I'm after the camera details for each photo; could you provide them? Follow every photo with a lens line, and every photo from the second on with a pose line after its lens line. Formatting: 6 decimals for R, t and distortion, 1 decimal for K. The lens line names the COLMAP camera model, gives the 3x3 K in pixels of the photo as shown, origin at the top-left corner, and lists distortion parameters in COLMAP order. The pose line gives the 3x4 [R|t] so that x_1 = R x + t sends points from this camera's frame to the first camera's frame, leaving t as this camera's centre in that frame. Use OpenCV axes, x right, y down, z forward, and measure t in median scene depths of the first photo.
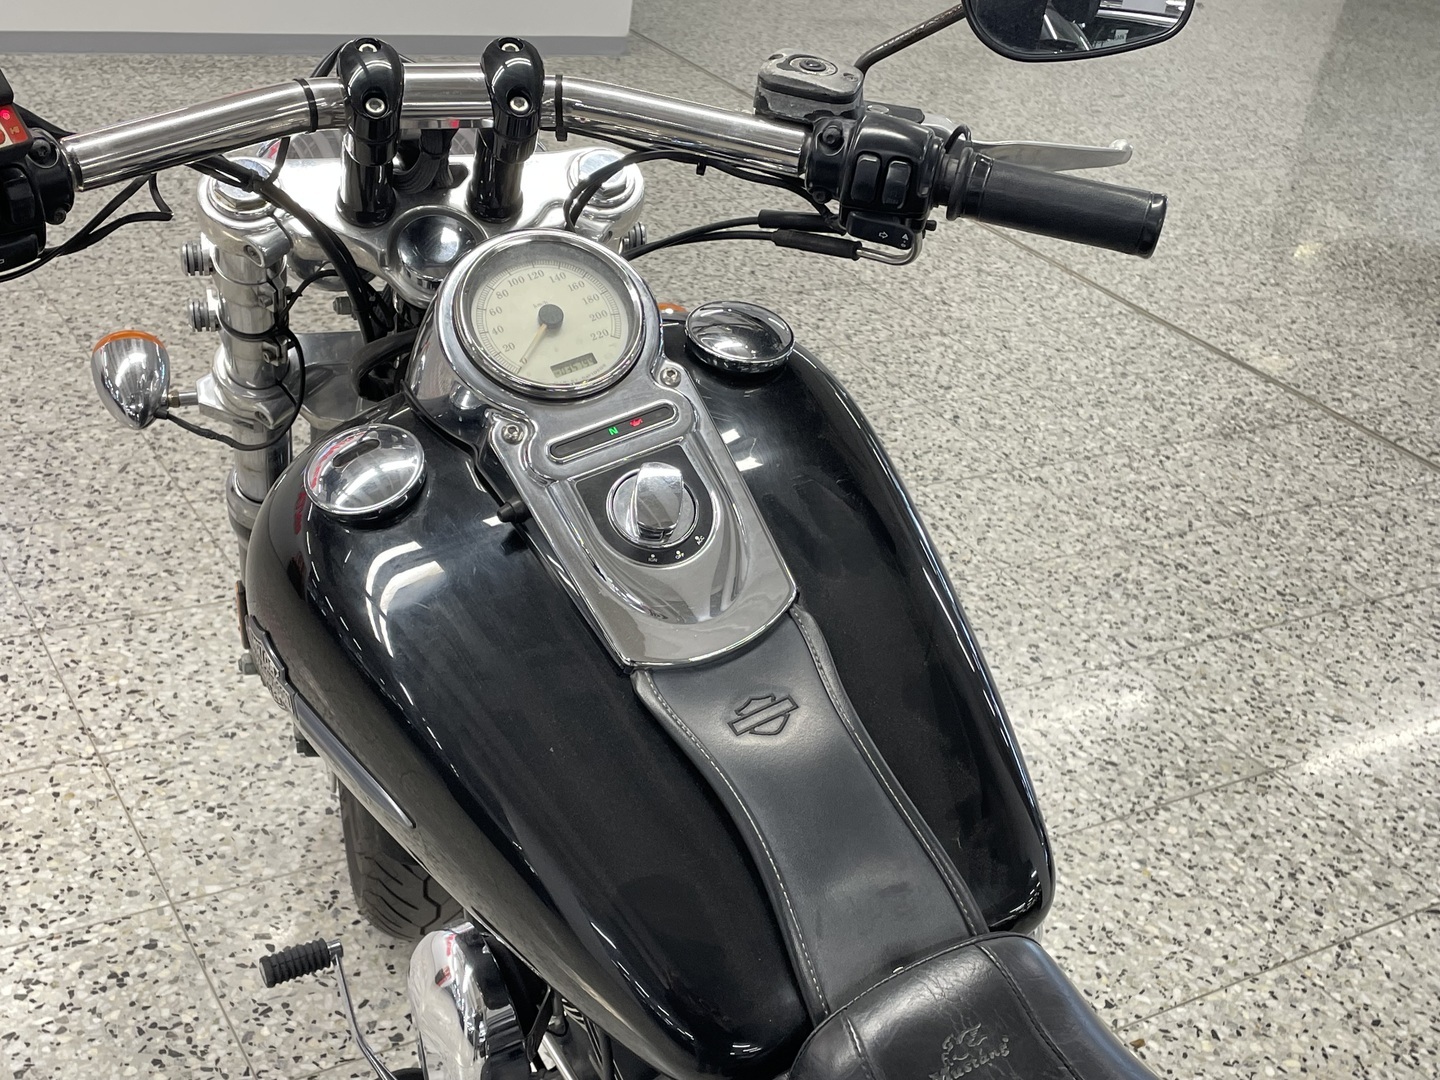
lens RADIAL K [[1699.1, 0, 720.0], [0, 1699.1, 540.0], [0, 0, 1]] dist [0.001353, -0.024237]
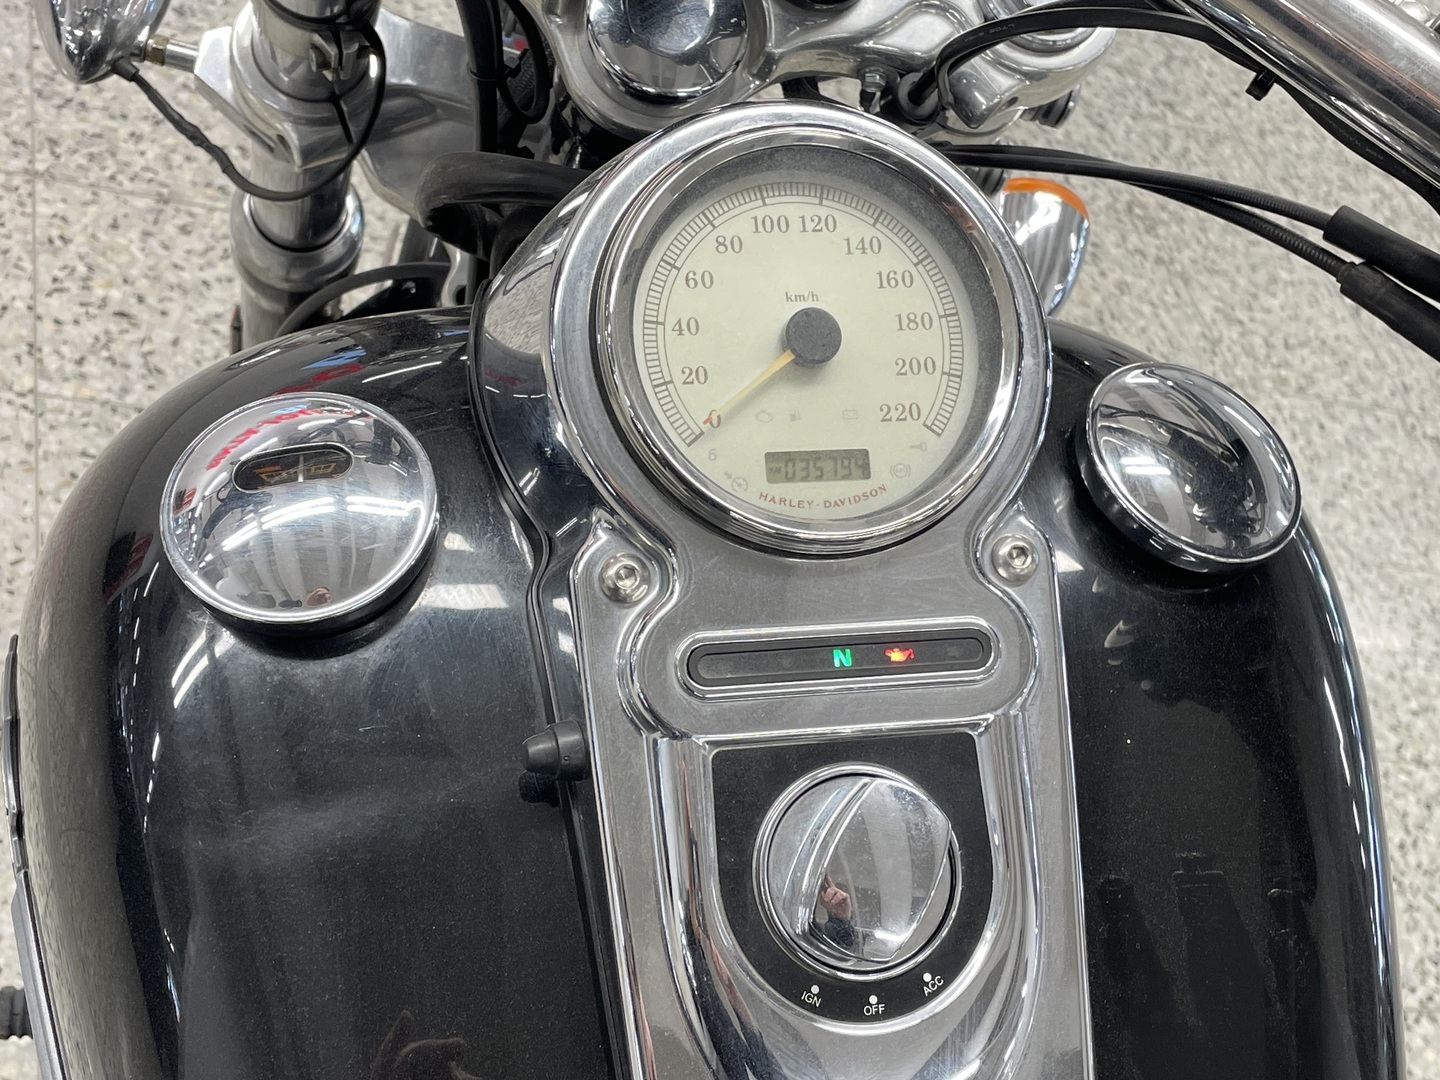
lens RADIAL K [[1969.0, 0, 720.0], [0, 1969.0, 540.0], [0, 0, 1]] dist [0.034288, -0.035294]
pose [[0.921917, 0.382326, -0.062423, -0.052454], [-0.364166, 0.910279, 0.196914, -0.130777], [0.132107, -0.158806, 0.978432, 0.372228]]
